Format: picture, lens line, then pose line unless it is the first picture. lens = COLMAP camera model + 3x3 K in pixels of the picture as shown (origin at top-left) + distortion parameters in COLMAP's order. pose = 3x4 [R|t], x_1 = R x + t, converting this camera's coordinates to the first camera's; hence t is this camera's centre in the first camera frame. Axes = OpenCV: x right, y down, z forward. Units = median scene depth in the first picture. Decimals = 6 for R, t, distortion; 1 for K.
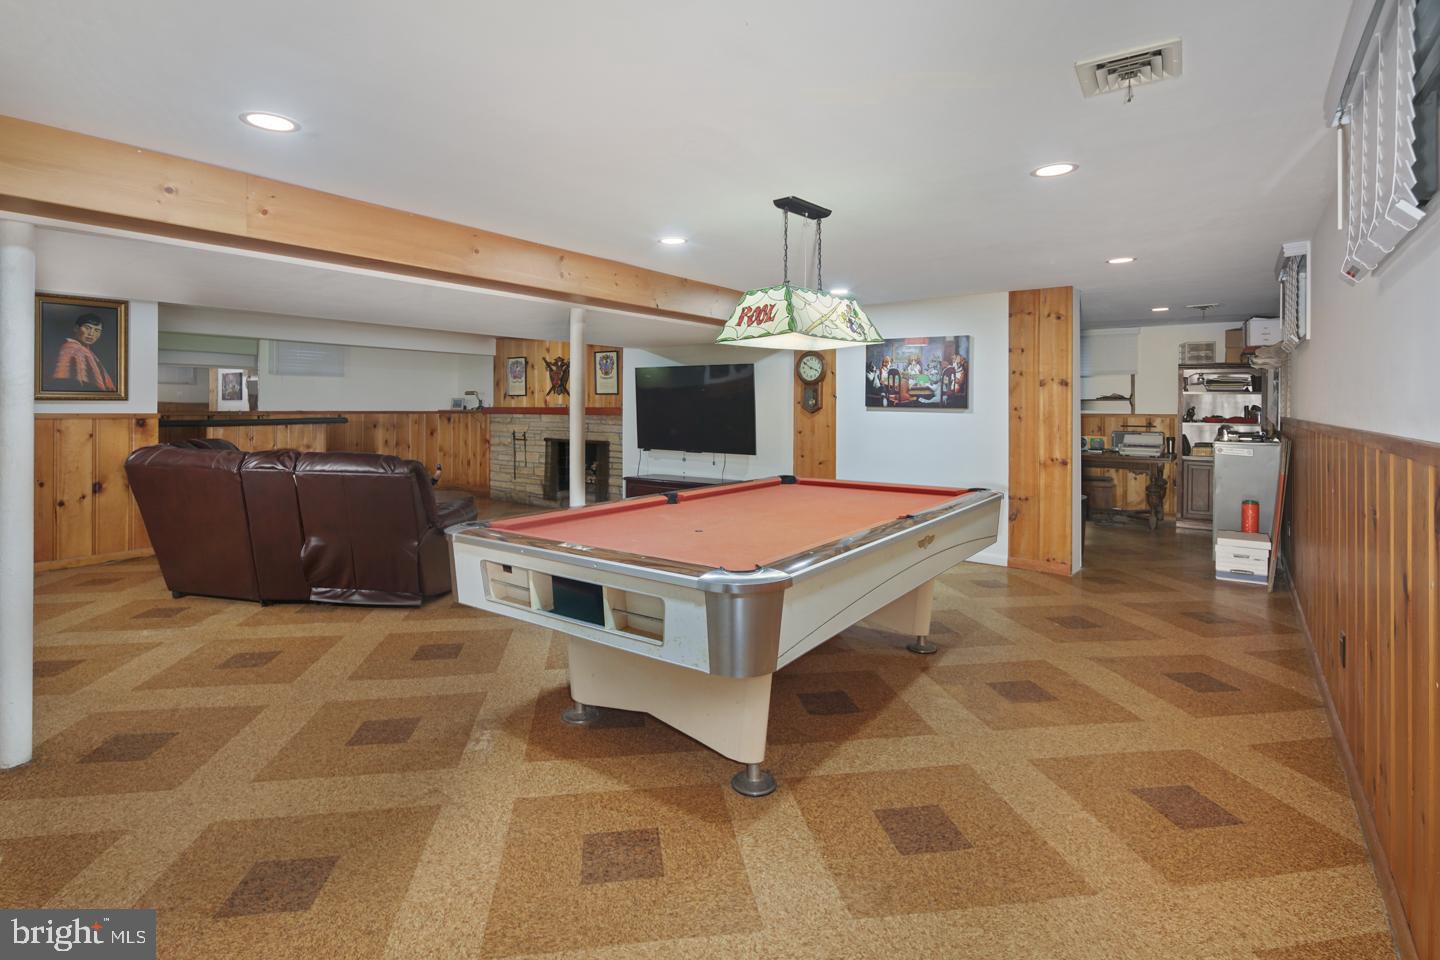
lens RADIAL K [[708.8, 0, 700.7], [0, 708.8, 412.2], [0, 0, 1]] dist [0.005584, -0.002587]
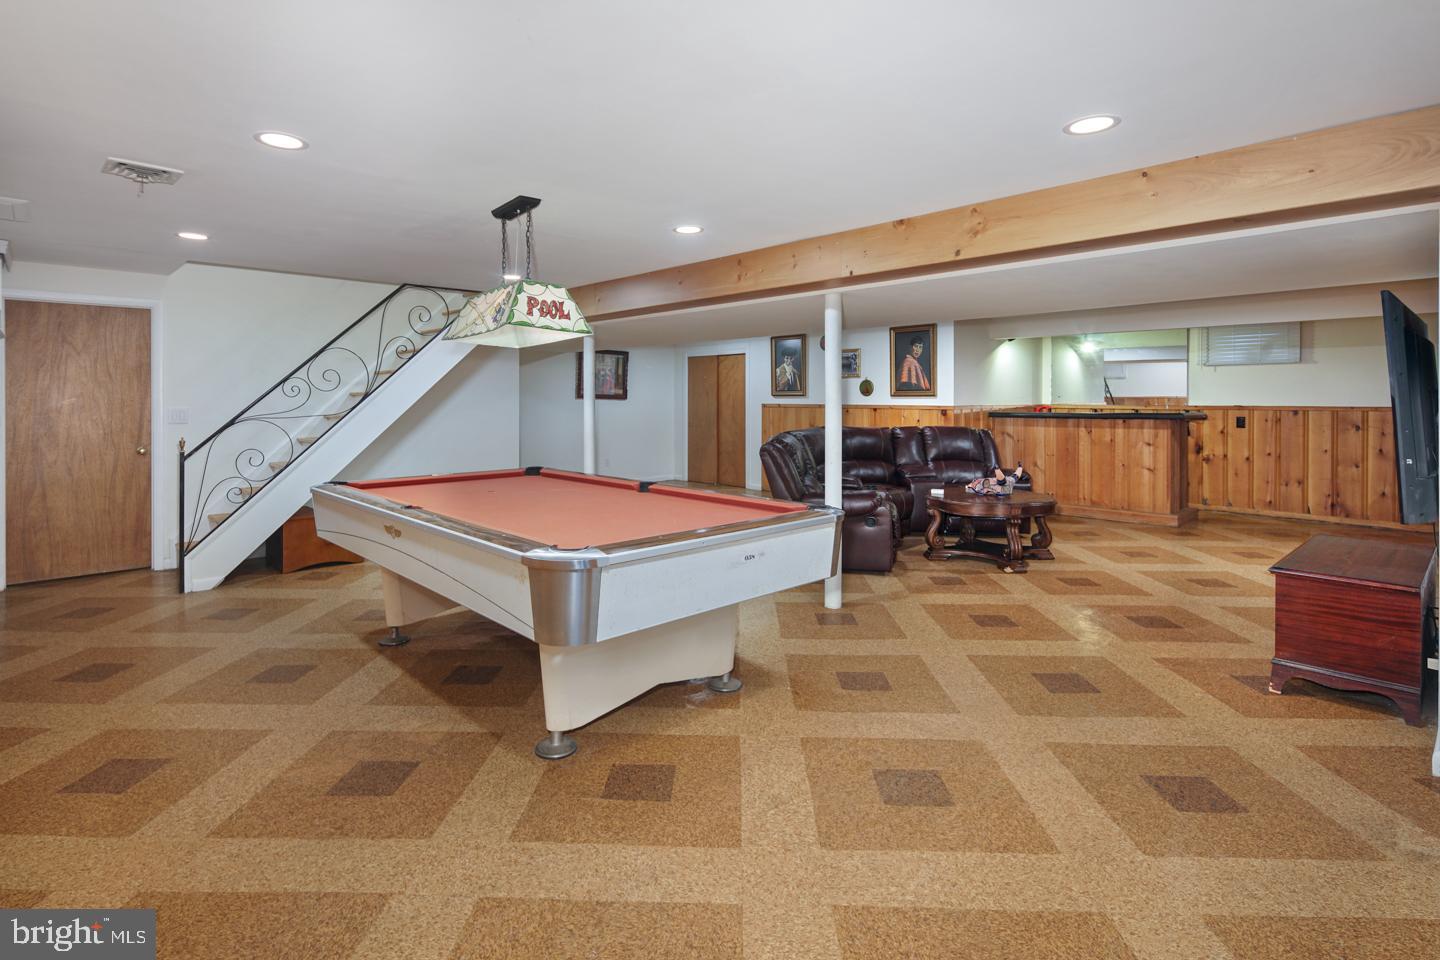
lens RADIAL K [[708.8, 0, 708.0], [0, 708.8, 395.2], [0, 0, 1]] dist [0.005584, -0.002587]
pose [[-0.175391, -0.007565, -0.984470, 1.089669], [-0.009433, 0.999937, -0.006004, -0.011284], [0.984454, 0.008233, -0.175451, 1.418046]]
